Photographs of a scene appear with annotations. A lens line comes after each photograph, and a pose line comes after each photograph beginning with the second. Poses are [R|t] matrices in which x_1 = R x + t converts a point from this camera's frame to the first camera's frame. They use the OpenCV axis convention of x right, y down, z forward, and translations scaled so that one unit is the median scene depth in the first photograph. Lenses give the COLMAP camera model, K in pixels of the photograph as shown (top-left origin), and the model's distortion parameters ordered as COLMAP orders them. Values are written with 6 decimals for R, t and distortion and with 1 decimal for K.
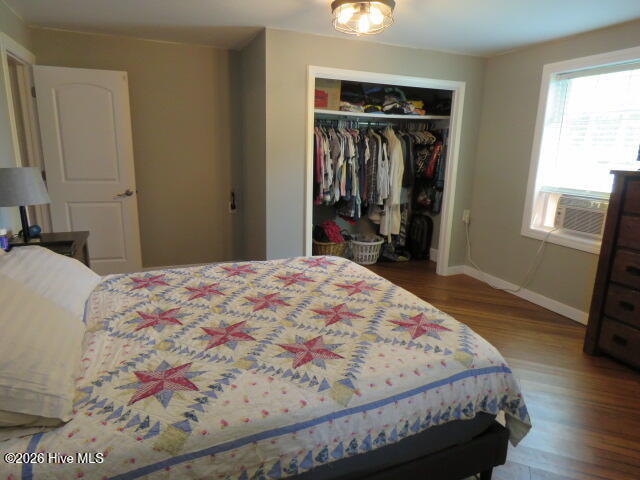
lens RADIAL K [[410.0, 0, 322.2], [0, 410.0, 240.5], [0, 0, 1]] dist [0.006176, -0.009216]
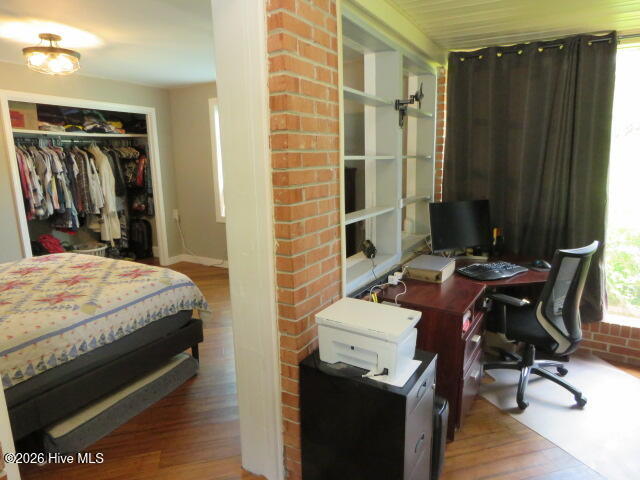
lens RADIAL K [[410.0, 0, 316.6], [0, 410.0, 244.7], [0, 0, 1]] dist [0.006176, -0.009216]
pose [[0.802829, -0.155778, 0.575499, -0.040762], [0.167372, 0.985334, 0.033227, 0.068510], [-0.572235, 0.069647, 0.817127, -0.285624]]
